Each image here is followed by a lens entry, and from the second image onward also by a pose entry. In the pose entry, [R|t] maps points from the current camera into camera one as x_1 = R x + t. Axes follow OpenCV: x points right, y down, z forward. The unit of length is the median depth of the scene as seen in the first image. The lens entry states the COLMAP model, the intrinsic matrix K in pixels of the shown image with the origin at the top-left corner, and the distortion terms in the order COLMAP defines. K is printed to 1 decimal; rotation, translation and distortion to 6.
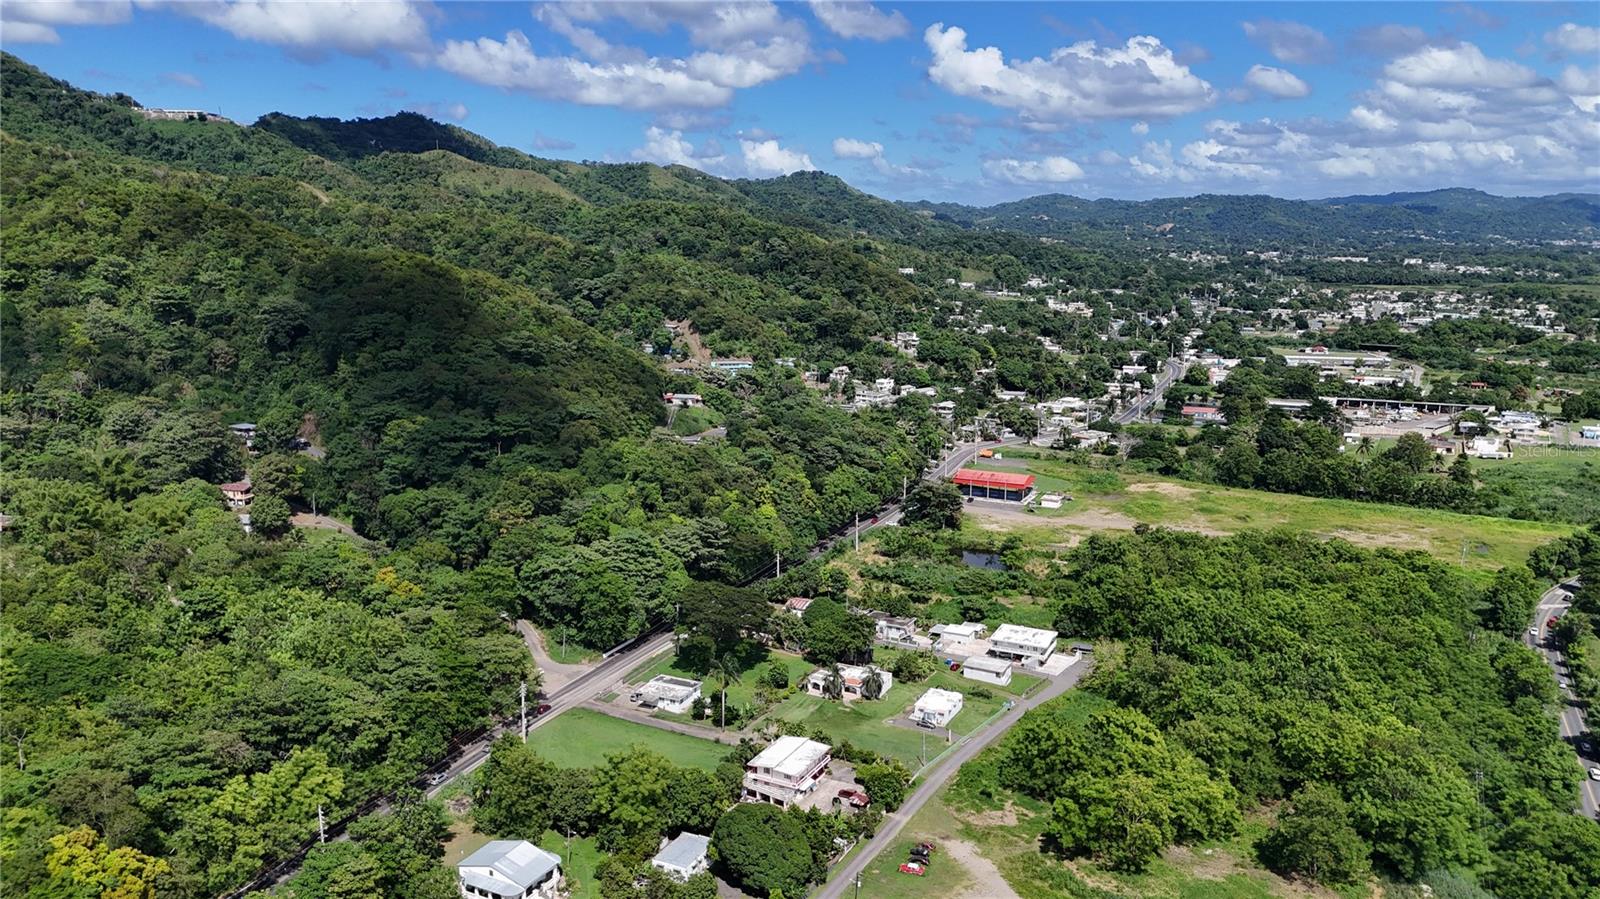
lens RADIAL K [[1173.9, 0, 800.0], [0, 1173.9, 449.5], [0, 0, 1]] dist [0.081116, -0.089361]
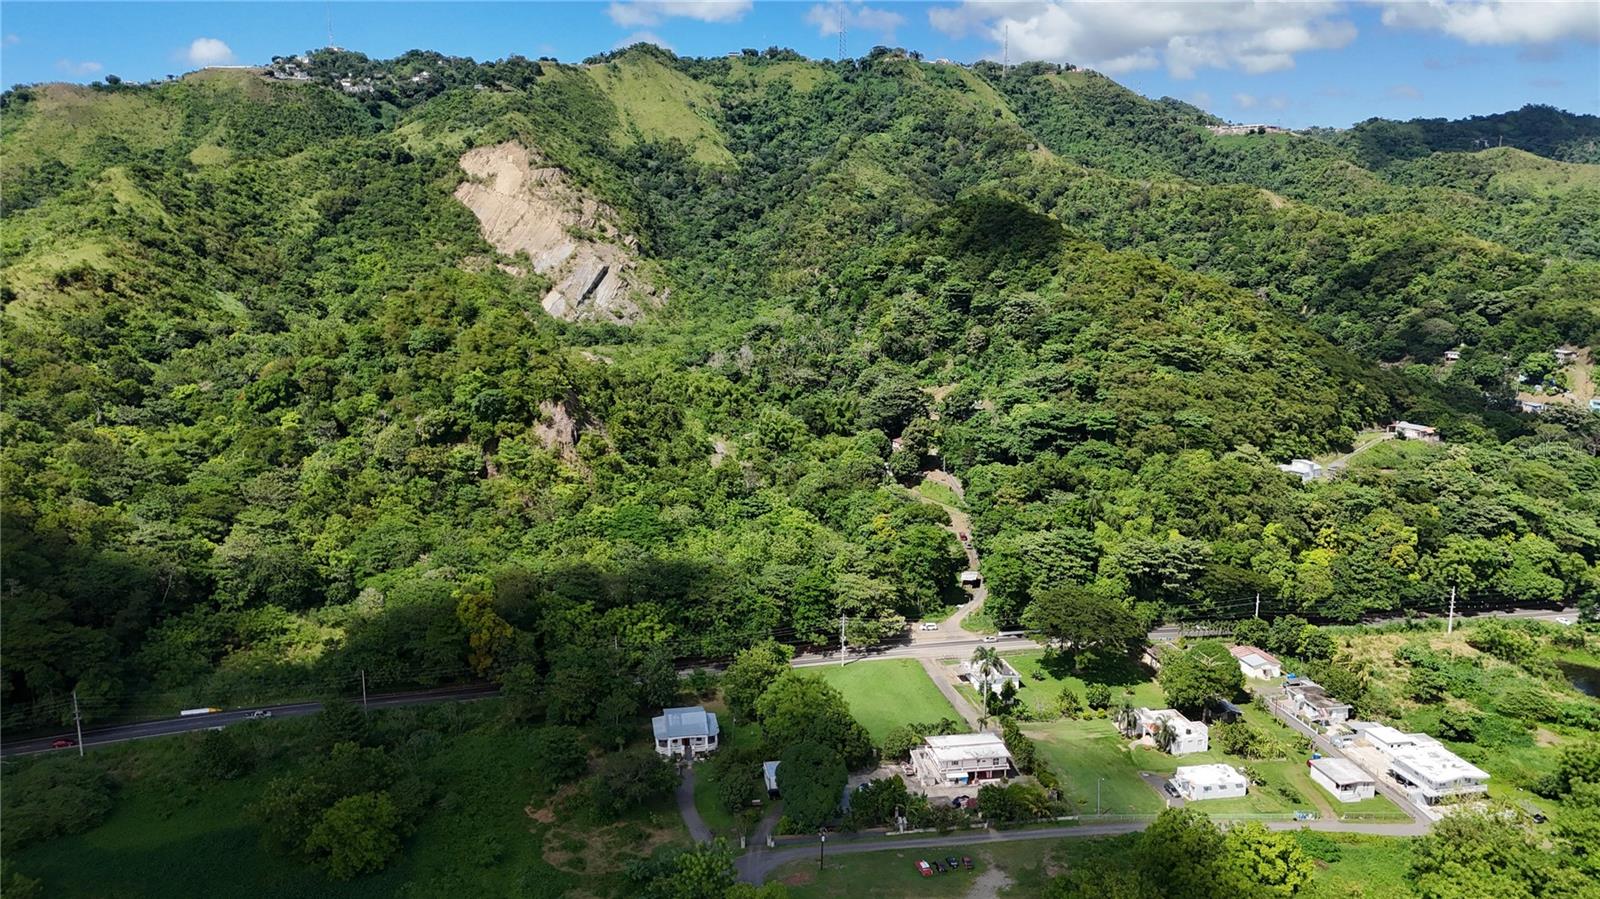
lens RADIAL K [[1173.9, 0, 800.0], [0, 1173.9, 449.5], [0, 0, 1]] dist [0.081116, -0.089361]
pose [[0.603418, 0.148662, -0.783446, 0.200127], [-0.152795, 0.985820, 0.069378, -0.013284], [0.782650, 0.077843, 0.617576, 0.069888]]
